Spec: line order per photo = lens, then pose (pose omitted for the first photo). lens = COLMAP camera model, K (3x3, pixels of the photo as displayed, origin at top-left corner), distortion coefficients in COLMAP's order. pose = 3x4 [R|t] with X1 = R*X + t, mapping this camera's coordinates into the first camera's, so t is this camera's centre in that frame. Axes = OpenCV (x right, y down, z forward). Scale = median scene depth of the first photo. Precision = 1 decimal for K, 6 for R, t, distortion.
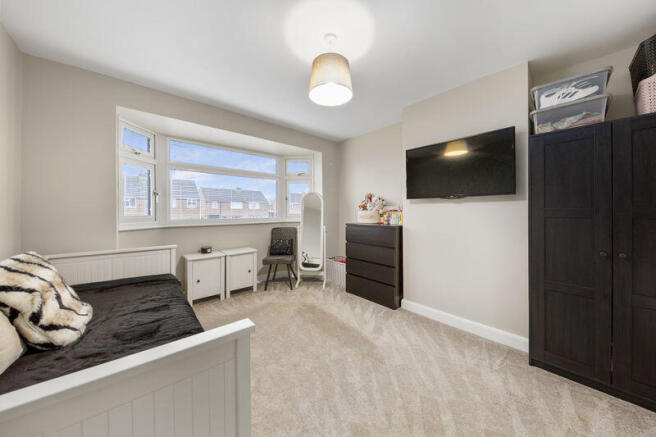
lens RADIAL K [[214.0, 0, 327.8], [0, 214.0, 214.7], [0, 0, 1]] dist [-0.000532, -0.000155]
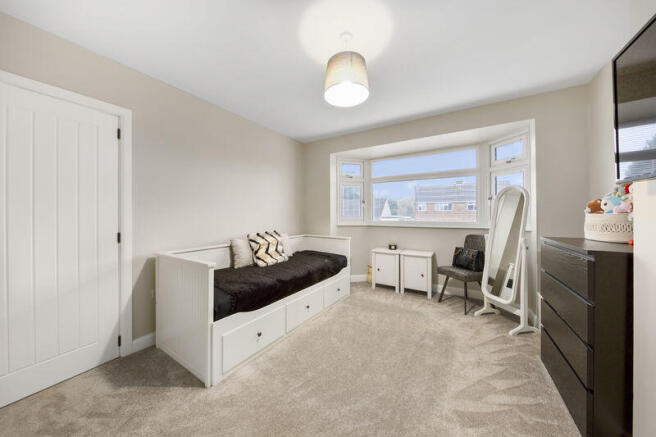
lens RADIAL K [[214.0, 0, 327.8], [0, 214.0, 214.7], [0, 0, 1]] dist [-0.000532, -0.000155]
pose [[0.303339, 0.008340, -0.952846, 0.461363], [-0.011491, 0.999921, 0.005094, -0.014790], [0.952814, 0.009404, 0.303411, 0.300167]]
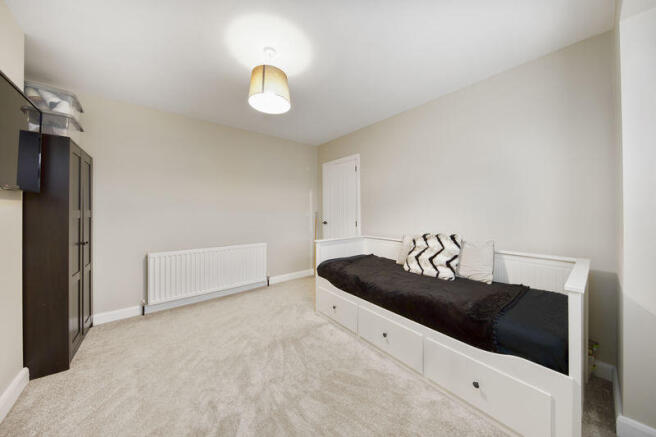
lens RADIAL K [[214.0, 0, 327.8], [0, 214.0, 214.7], [0, 0, 1]] dist [-0.000532, -0.000155]
pose [[-0.999847, 0.005453, 0.016593, -0.133898], [0.005754, 0.999819, 0.018140, -0.011889], [-0.016491, 0.018233, -0.999698, 1.019768]]
